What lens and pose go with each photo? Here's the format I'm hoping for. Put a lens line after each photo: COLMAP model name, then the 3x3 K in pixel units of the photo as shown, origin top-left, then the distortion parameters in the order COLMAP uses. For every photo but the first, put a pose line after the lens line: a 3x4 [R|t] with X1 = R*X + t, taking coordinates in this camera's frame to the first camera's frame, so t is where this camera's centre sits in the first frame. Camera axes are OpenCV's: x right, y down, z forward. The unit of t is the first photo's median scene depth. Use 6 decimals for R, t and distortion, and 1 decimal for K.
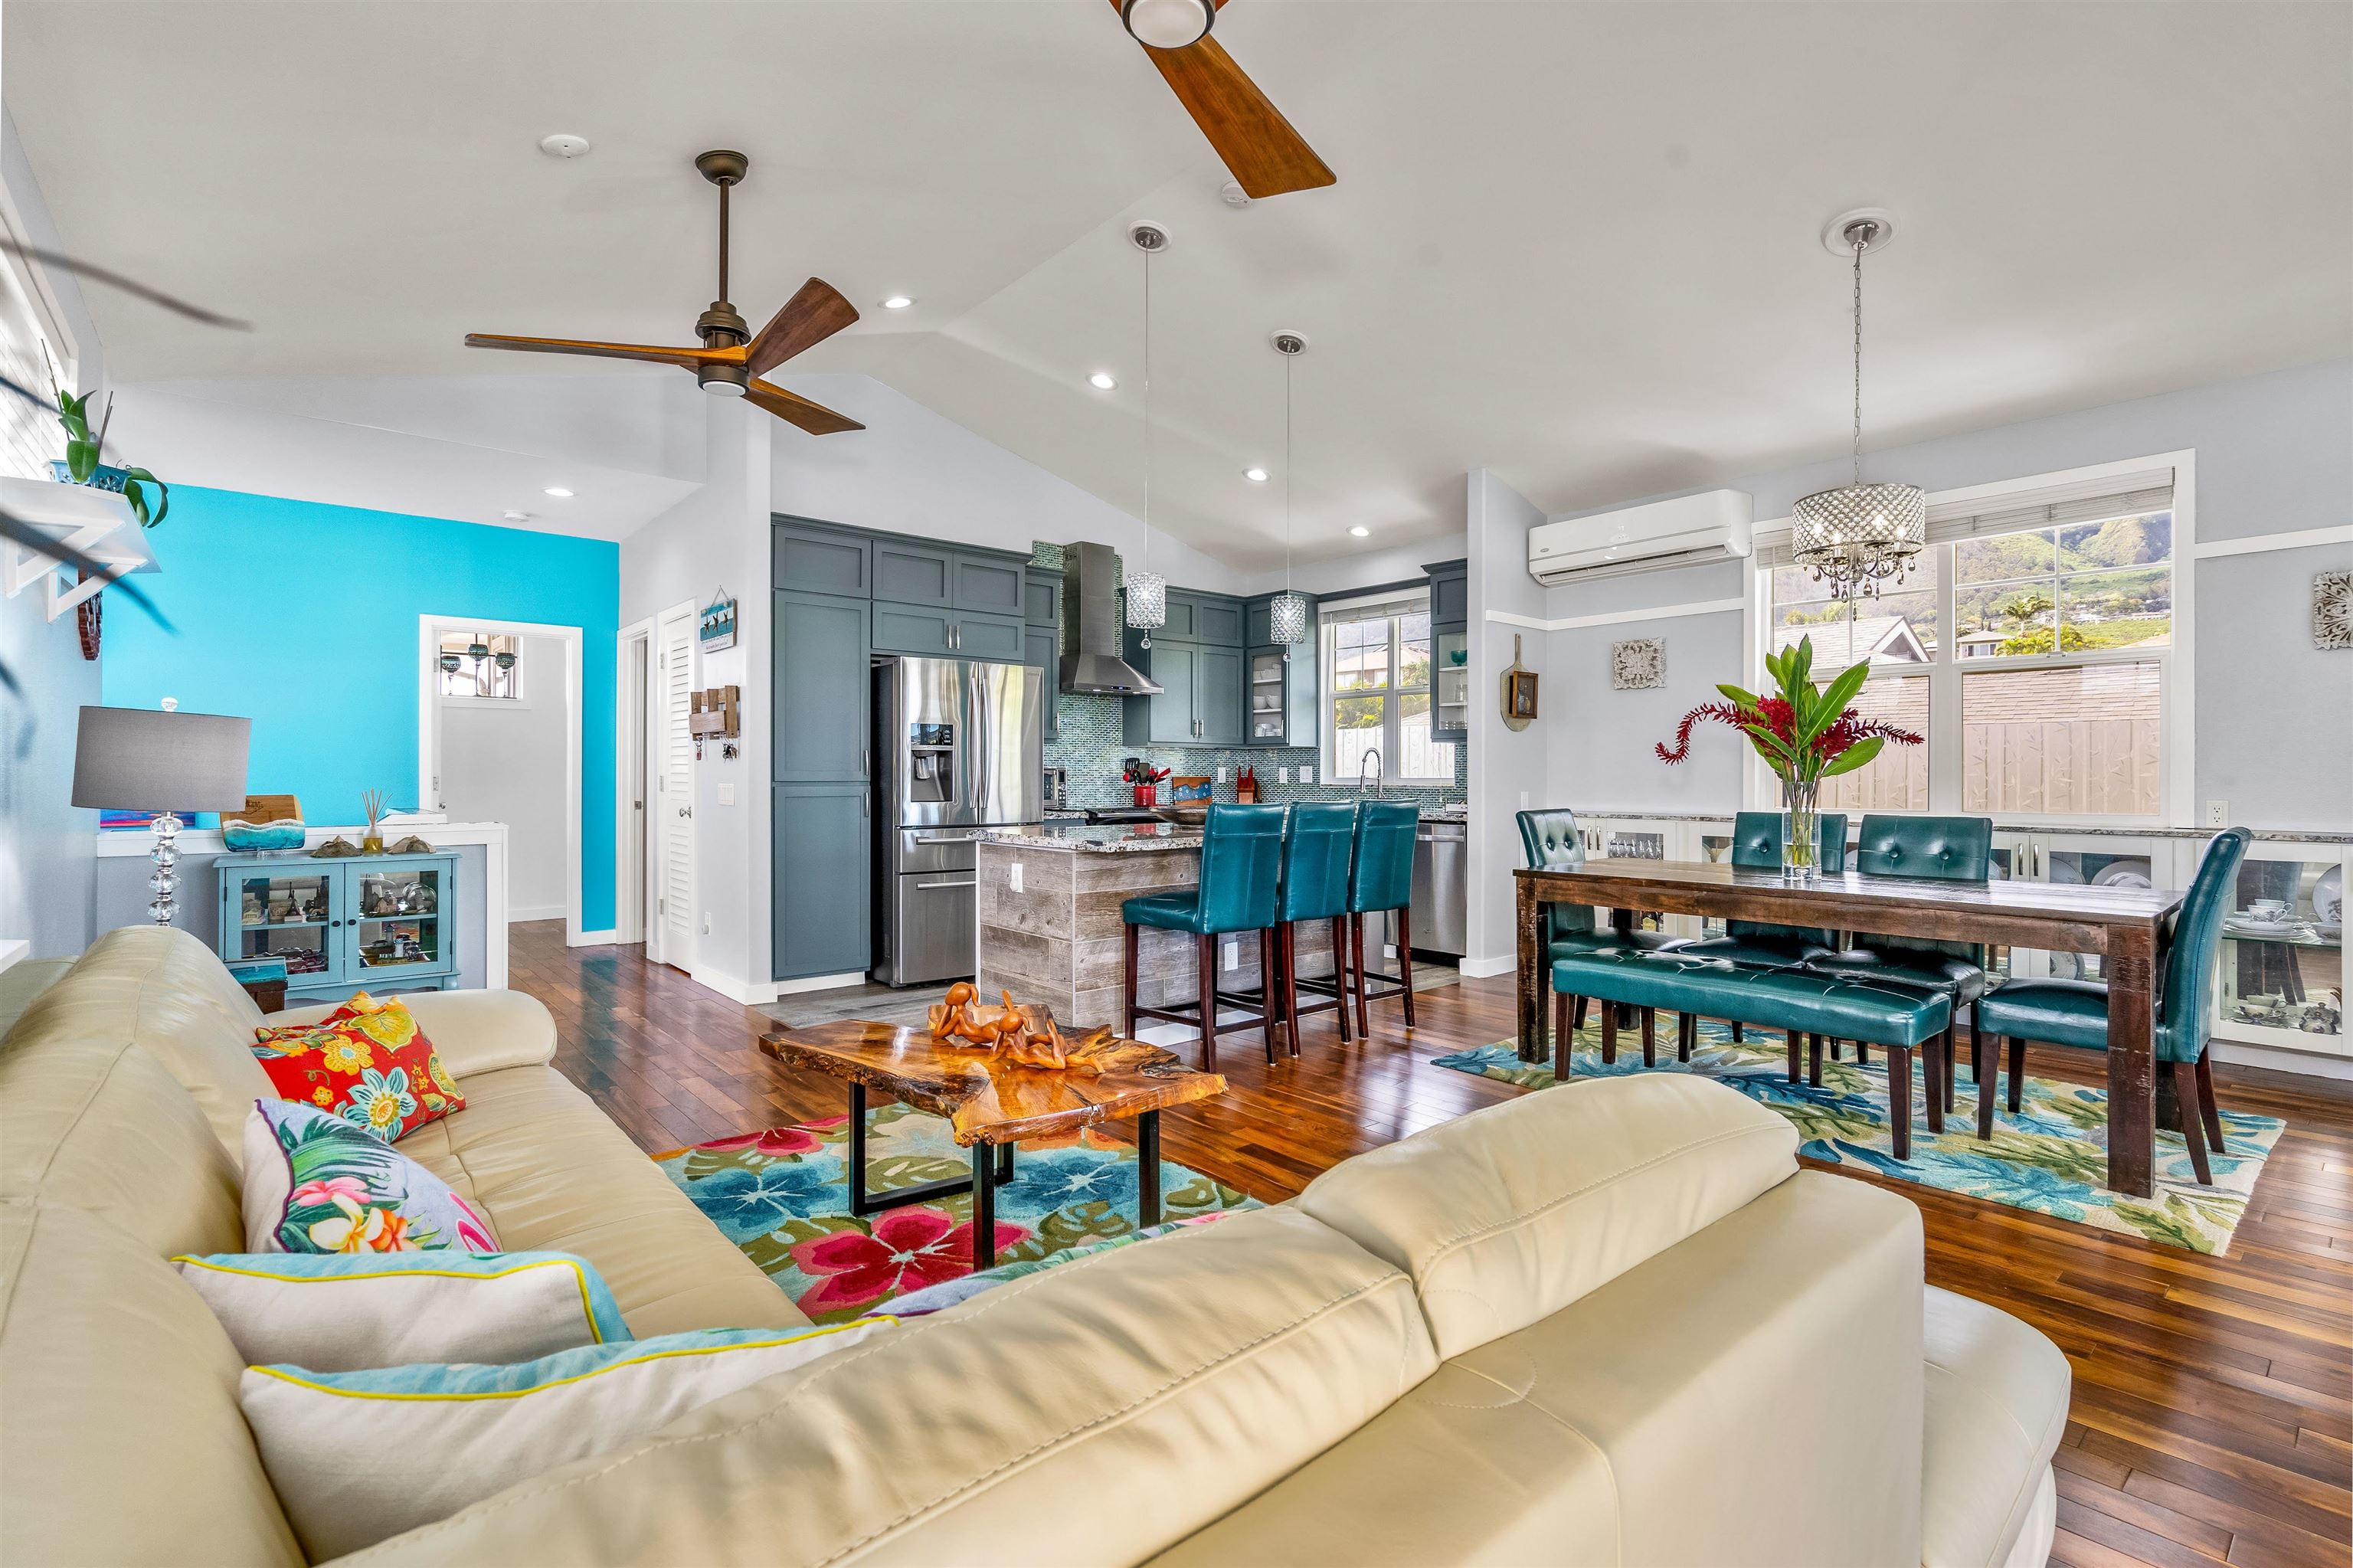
lens RADIAL K [[1070.2, 0, 1176.5], [0, 1070.2, 784.0], [0, 0, 1]] dist [0.001248, -0.000043]
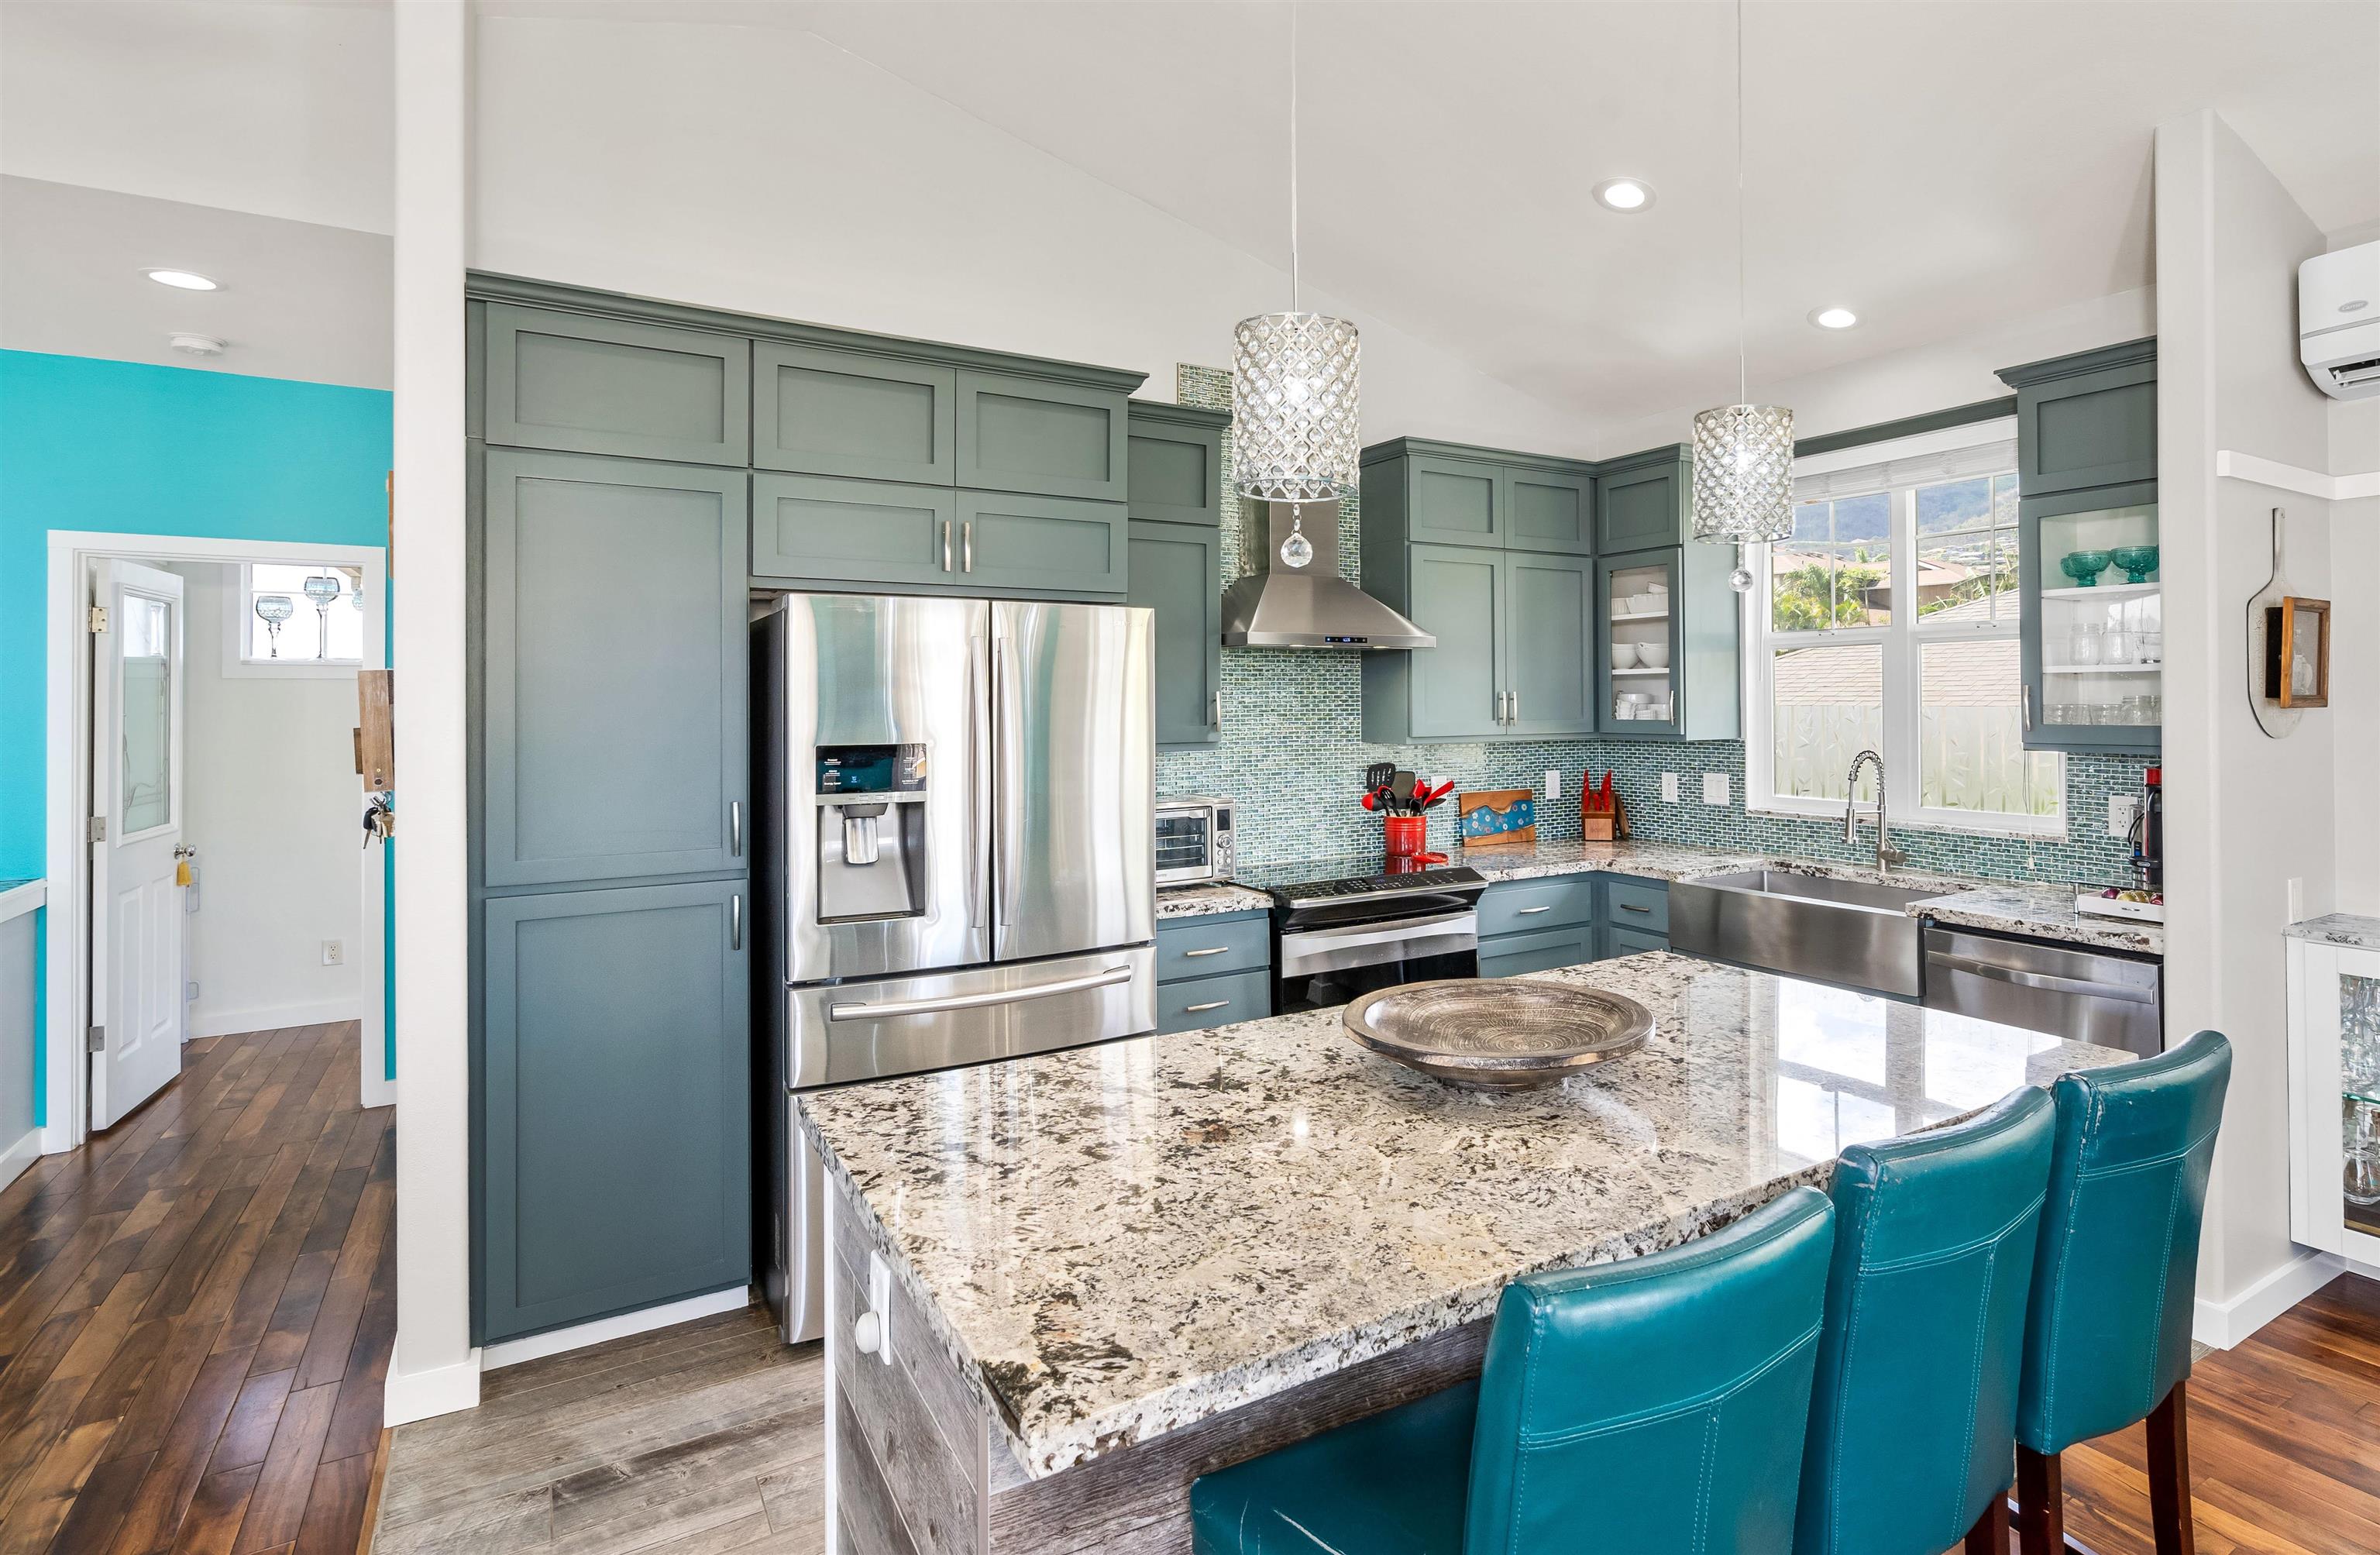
lens RADIAL K [[1284.1, 0, 1190.3], [0, 1284.1, 639.5], [0, 0, 1]] dist [-0.004092, -0.000320]
pose [[0.973453, -0.007190, -0.228774, 0.015003], [-0.007666, 0.997921, -0.063984, -0.048683], [0.228759, 0.064039, 0.971374, 0.377964]]
